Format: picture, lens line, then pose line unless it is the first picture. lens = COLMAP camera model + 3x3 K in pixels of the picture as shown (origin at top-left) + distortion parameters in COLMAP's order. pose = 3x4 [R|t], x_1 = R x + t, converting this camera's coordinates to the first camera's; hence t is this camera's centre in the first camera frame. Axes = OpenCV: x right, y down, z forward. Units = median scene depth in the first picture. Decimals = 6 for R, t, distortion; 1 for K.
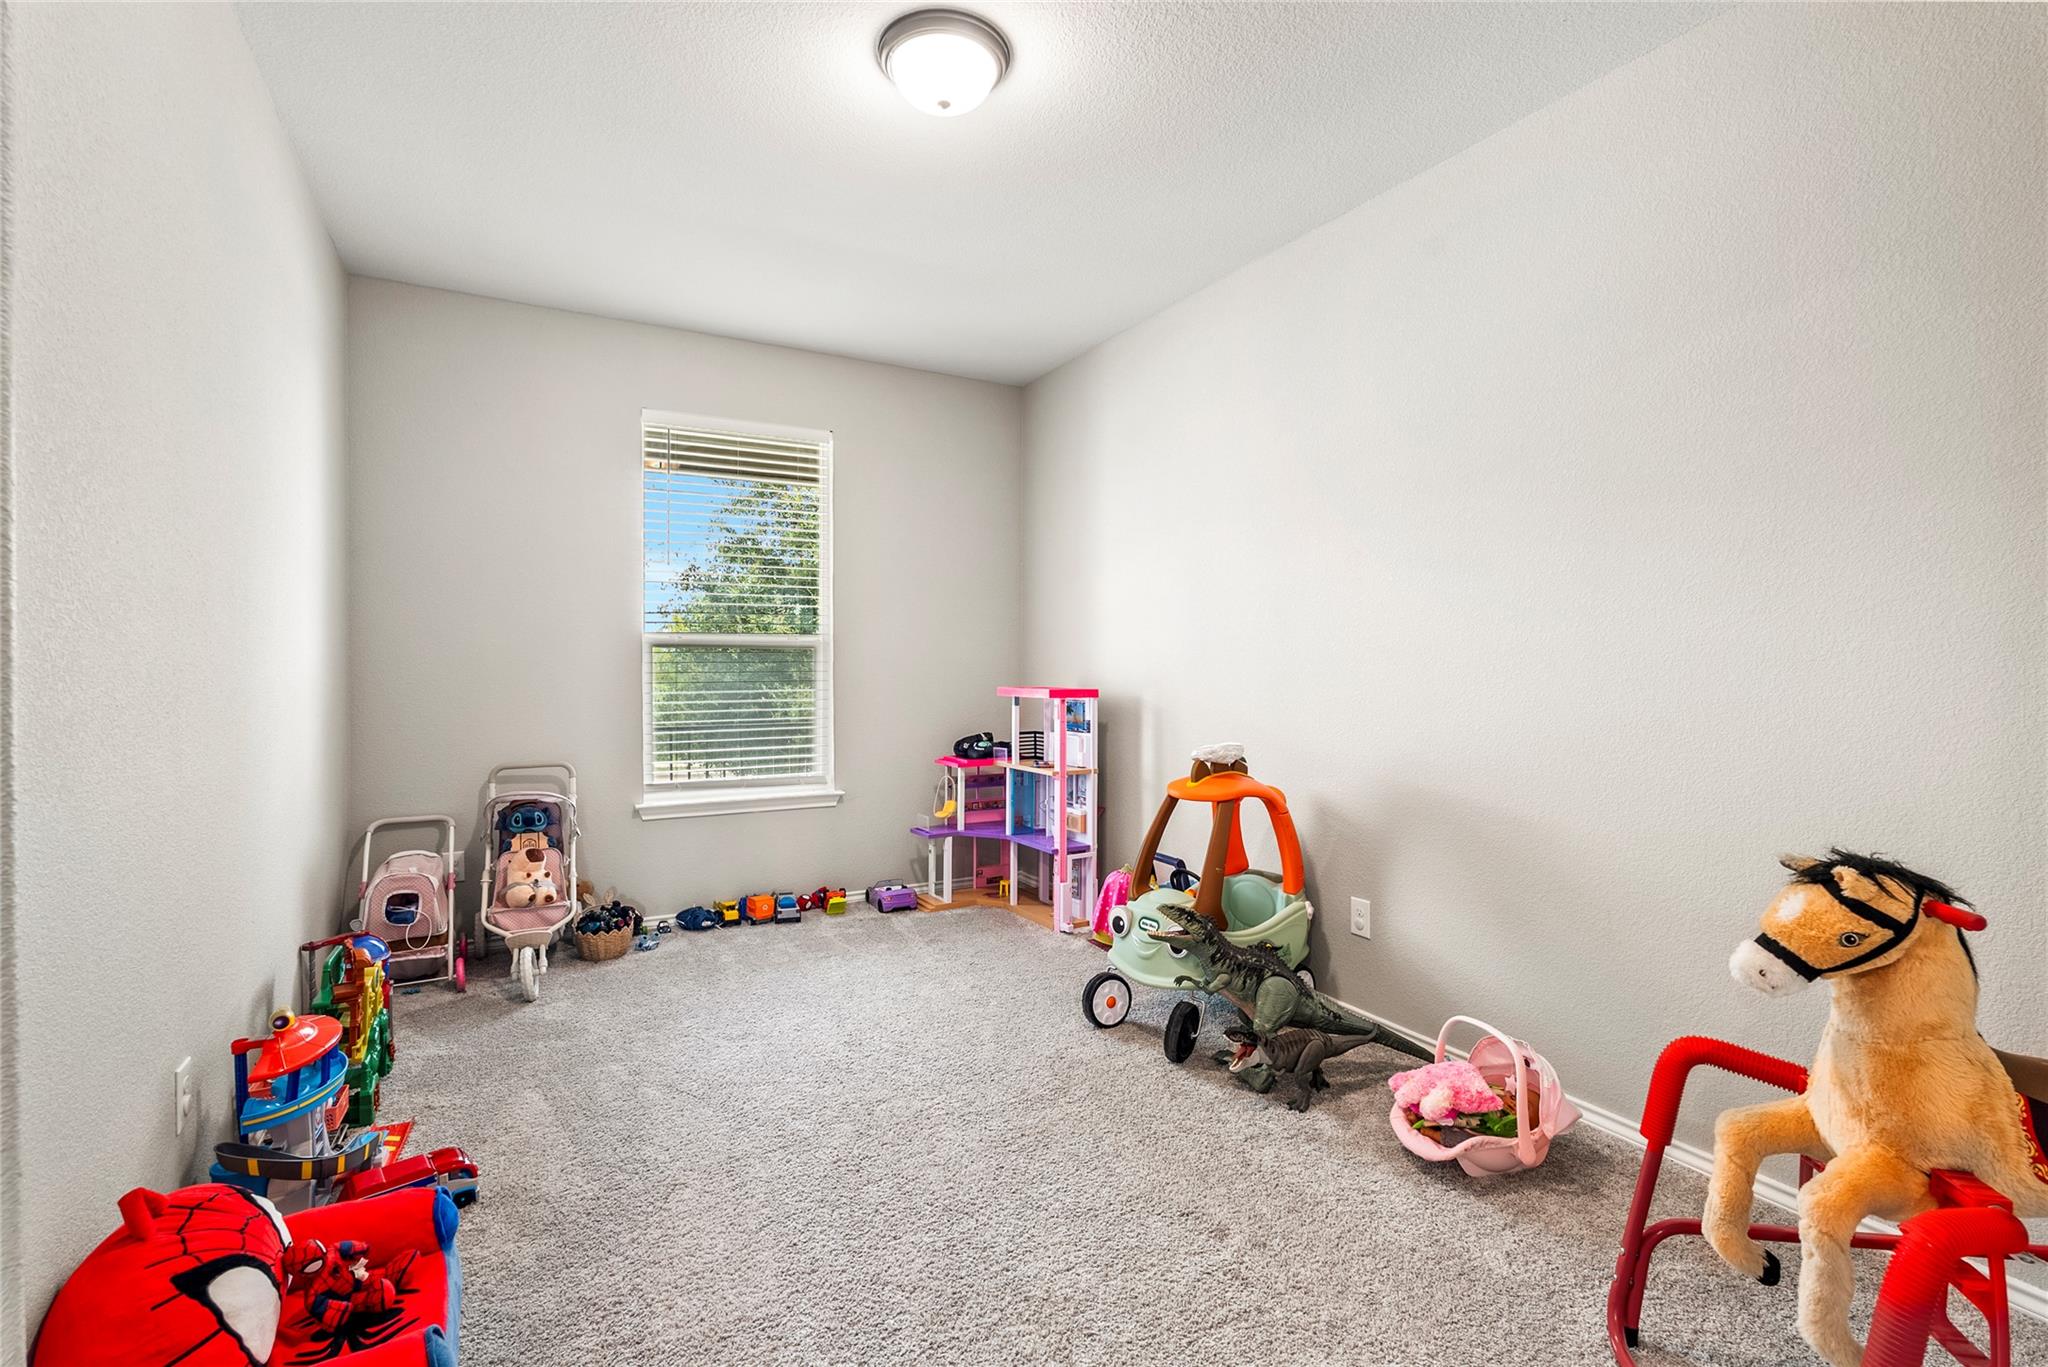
lens RADIAL K [[926.3, 0, 1029.2], [0, 926.3, 670.8], [0, 0, 1]] dist [0.002470, -0.001502]
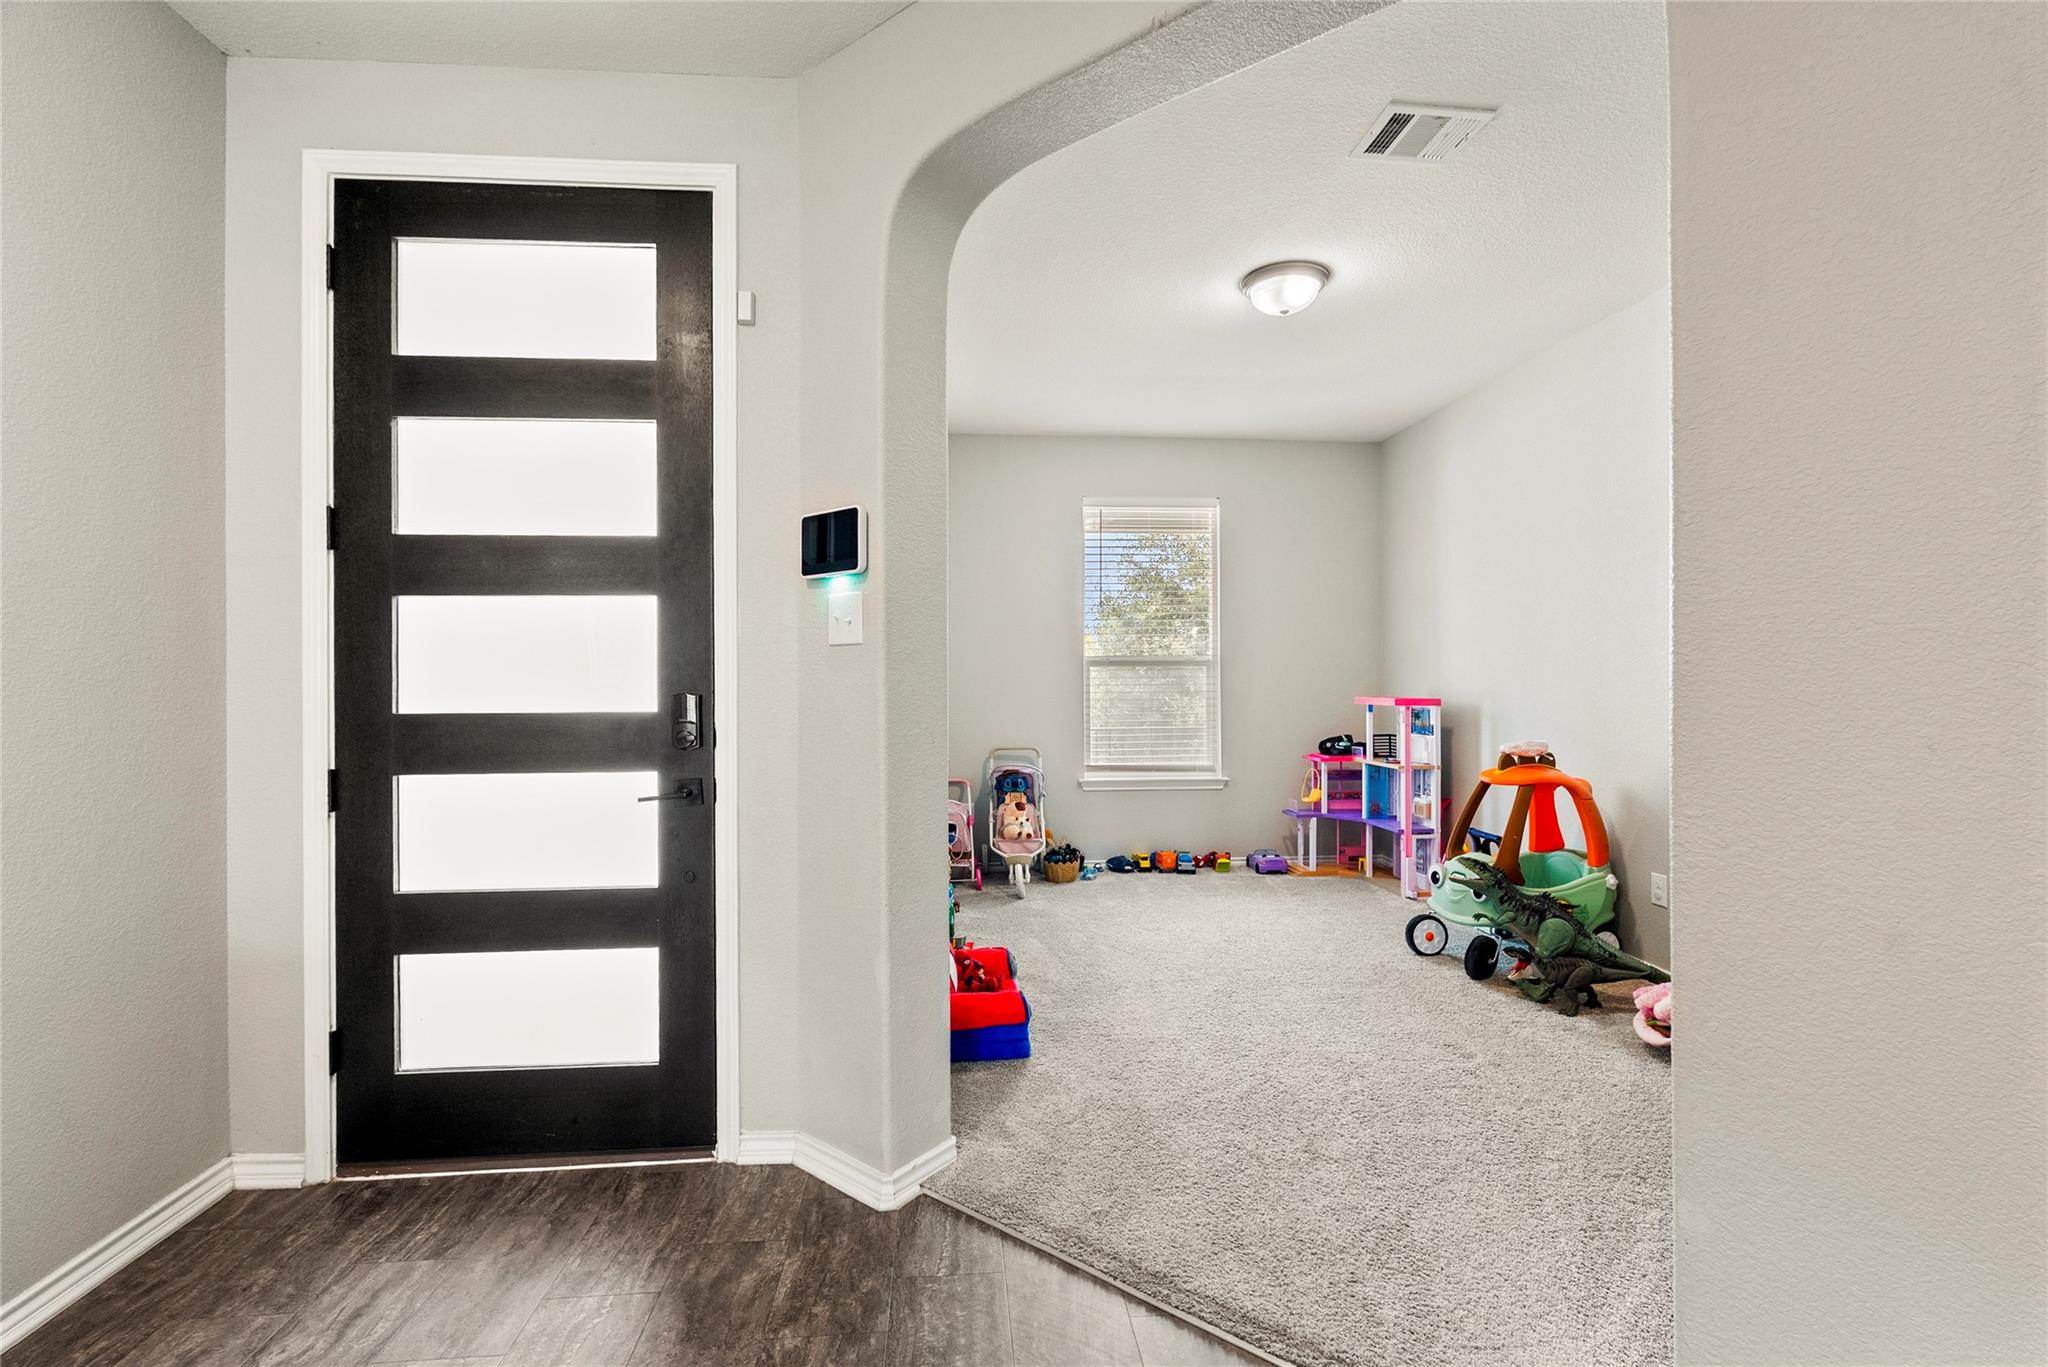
lens RADIAL K [[926.3, 0, 1023.1], [0, 926.3, 680.7], [0, 0, 1]] dist [0.002470, -0.001502]
pose [[0.909629, -0.001819, -0.415418, 0.099239], [-0.000328, 0.999987, -0.005097, 0.003528], [0.415422, 0.004773, 0.909616, -0.382269]]
